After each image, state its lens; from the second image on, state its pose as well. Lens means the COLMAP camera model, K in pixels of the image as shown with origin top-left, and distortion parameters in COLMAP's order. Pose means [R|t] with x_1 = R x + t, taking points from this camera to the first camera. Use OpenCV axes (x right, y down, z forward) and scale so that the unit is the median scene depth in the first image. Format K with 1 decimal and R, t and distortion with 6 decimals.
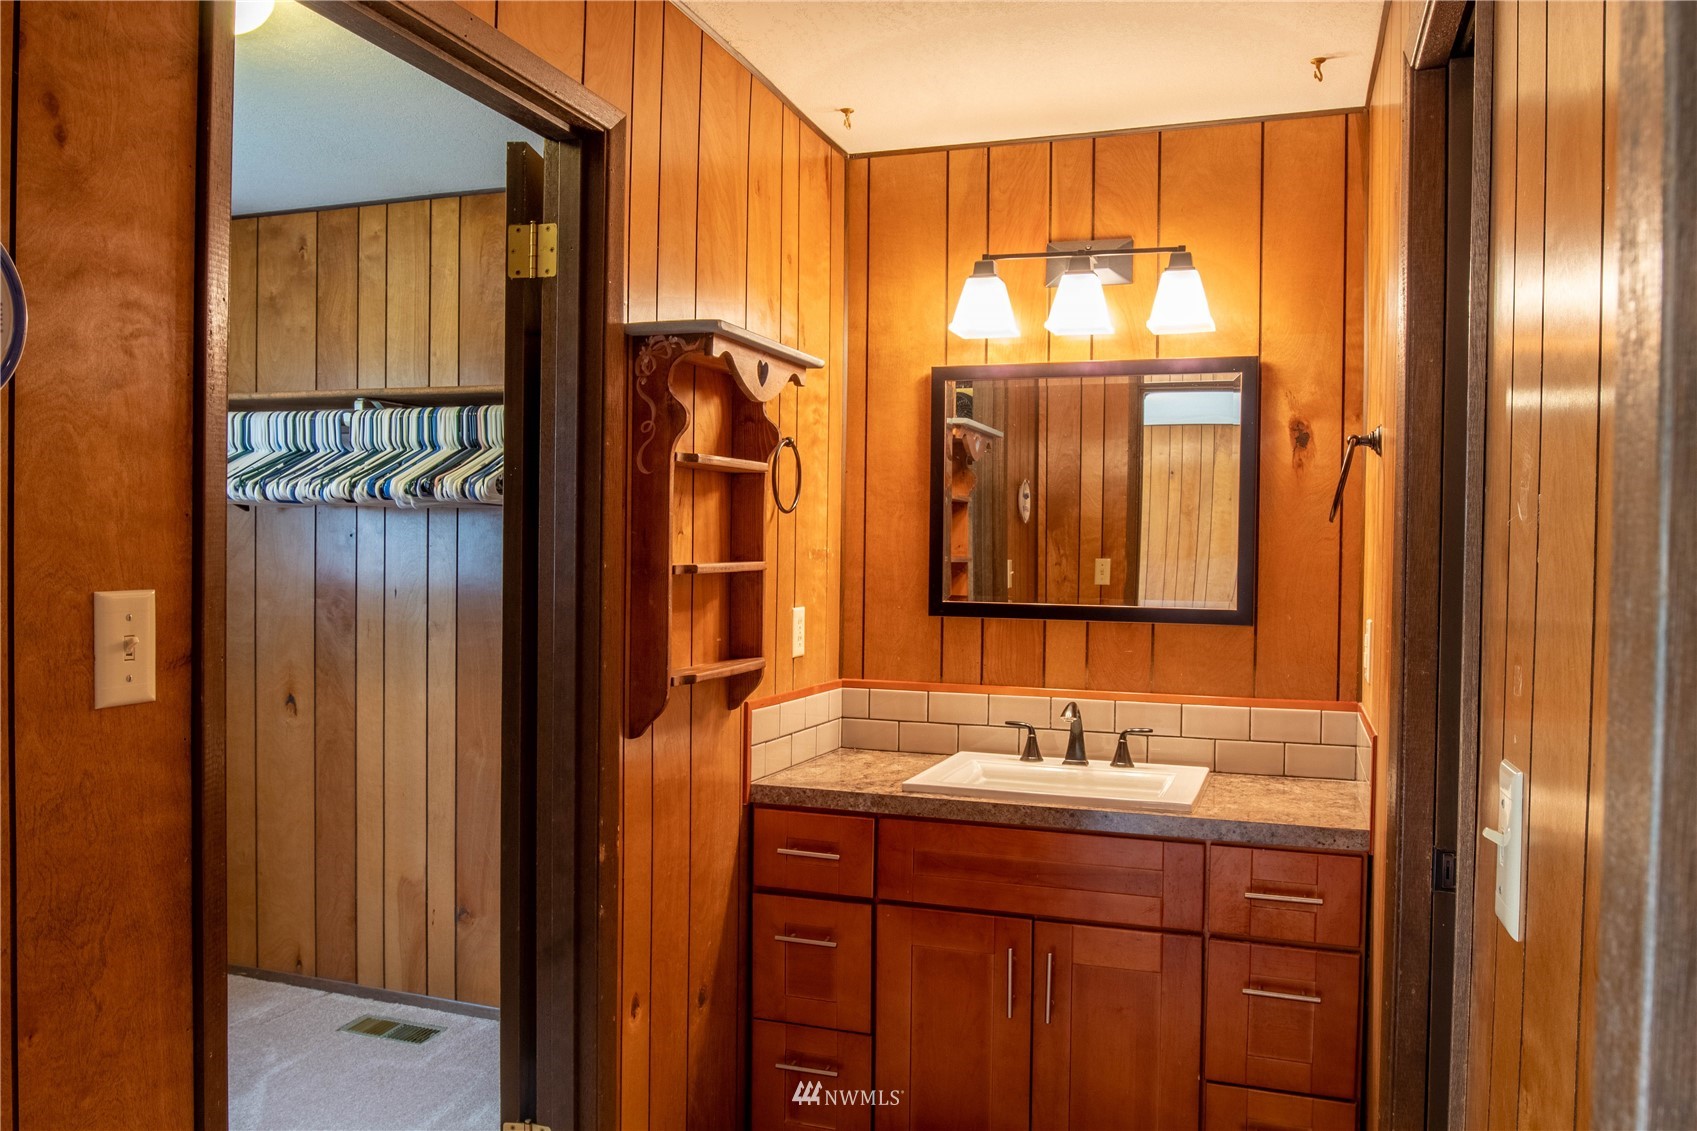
lens RADIAL K [[1251.8, 0, 857.3], [0, 1251.8, 574.2], [0, 0, 1]] dist [-0.029787, -0.005530]
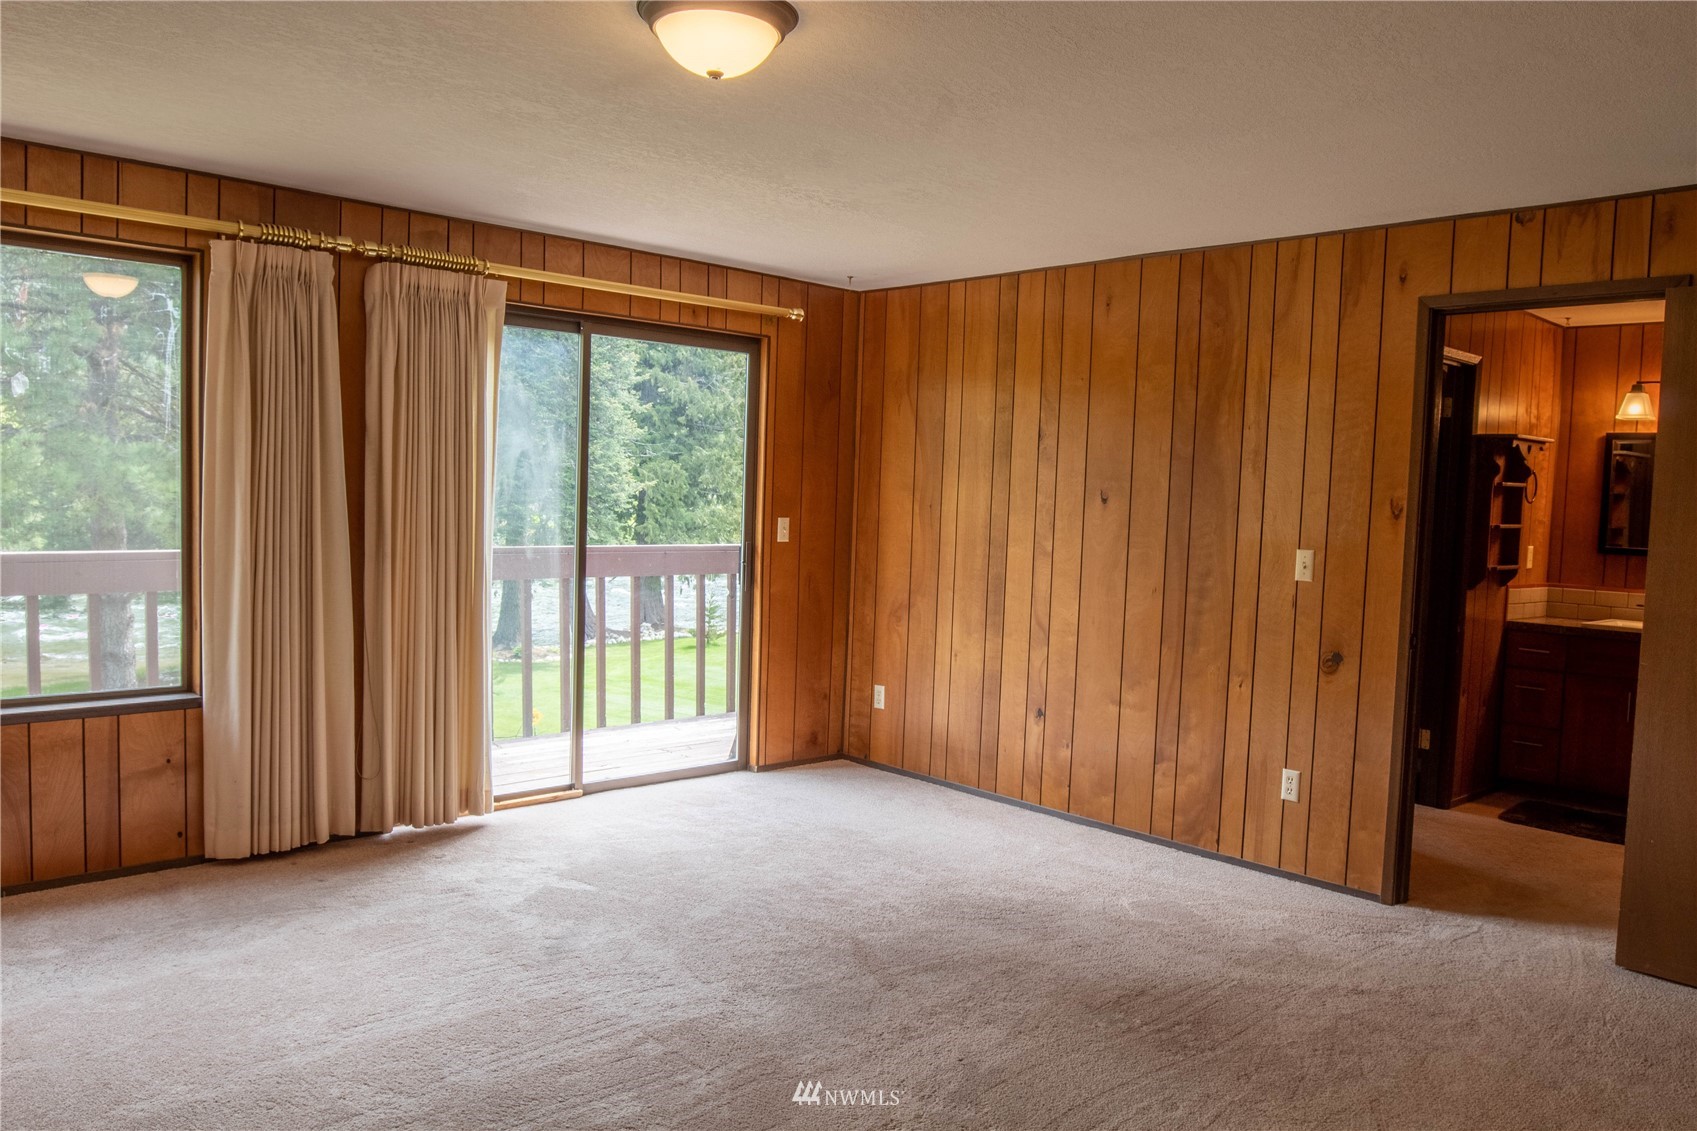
lens RADIAL K [[1251.8, 0, 857.3], [0, 1251.8, 574.2], [0, 0, 1]] dist [-0.029787, -0.005530]
pose [[0.888868, 0.049542, -0.455477, -0.102983], [-0.033576, 0.998507, 0.043084, 0.021335], [0.456932, -0.023003, 0.889204, -1.456646]]
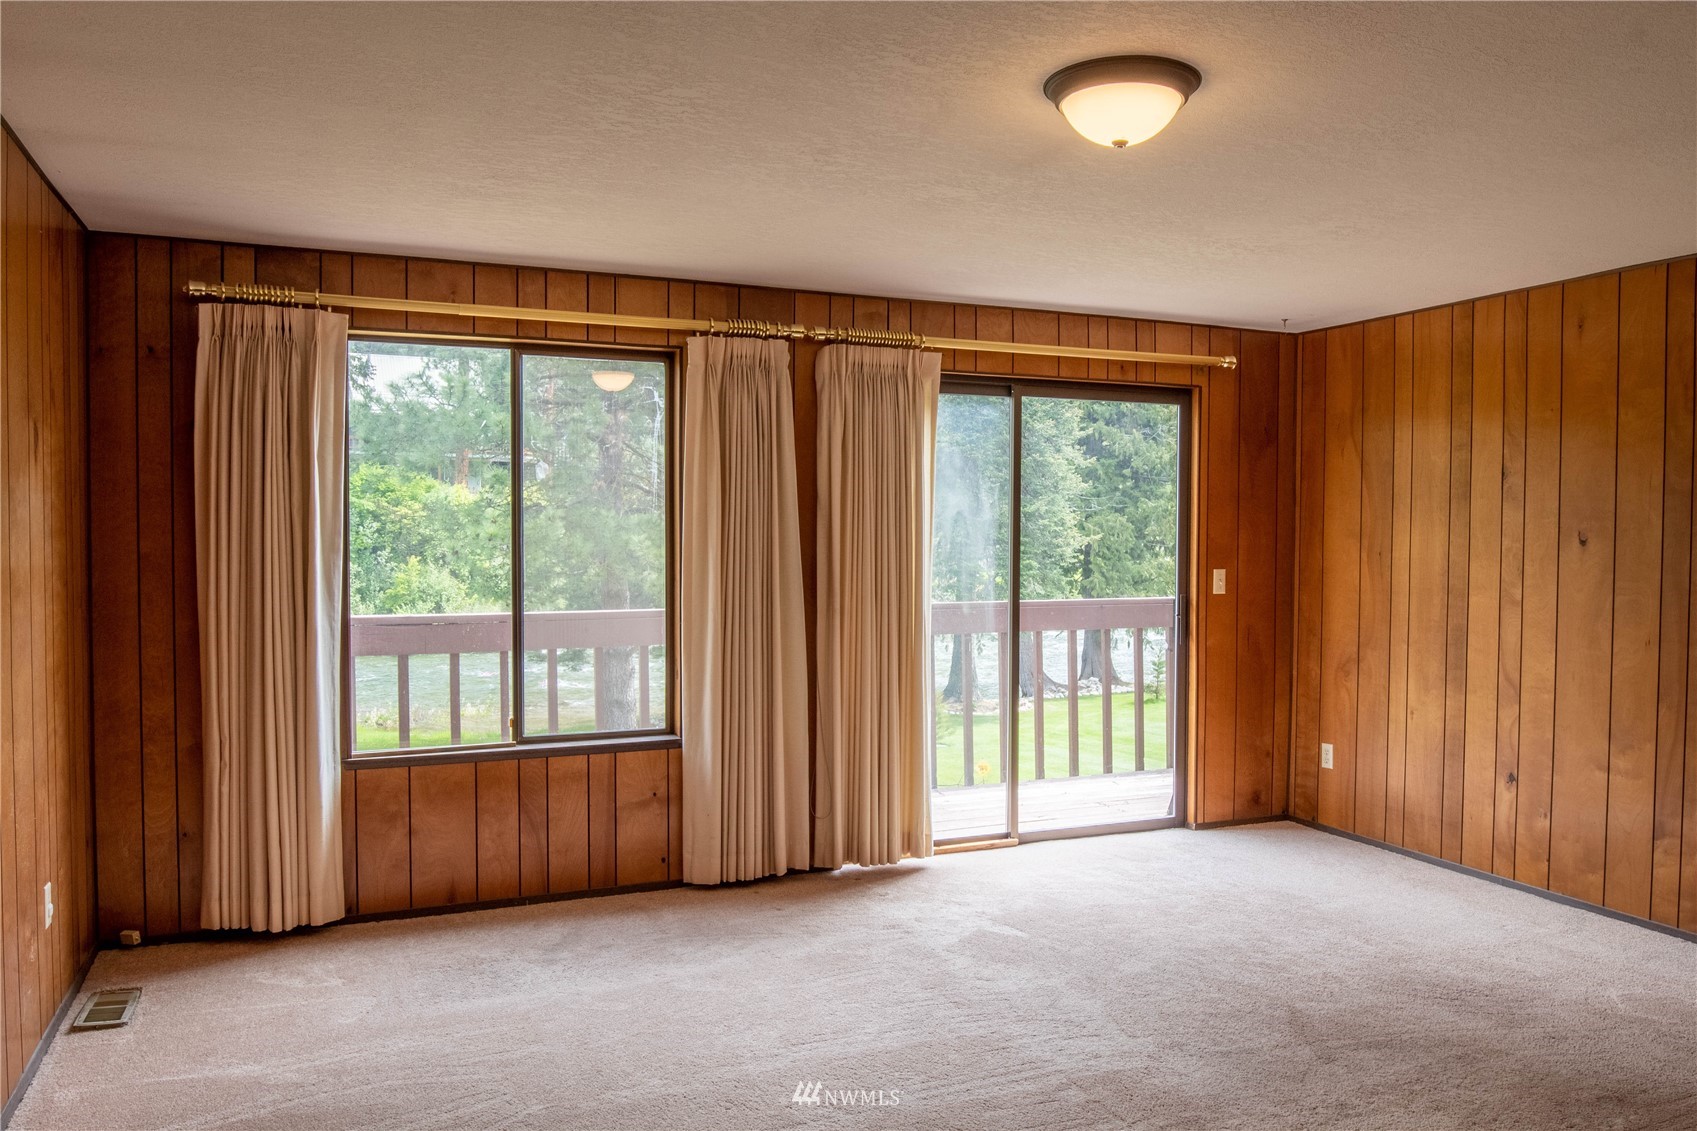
lens RADIAL K [[1251.8, 0, 857.3], [0, 1251.8, 574.2], [0, 0, 1]] dist [-0.029787, -0.005530]
pose [[0.676454, 0.013166, -0.736367, -0.043701], [-0.010960, 0.999909, 0.007810, 0.019066], [0.736403, 0.002787, 0.676537, -1.475724]]
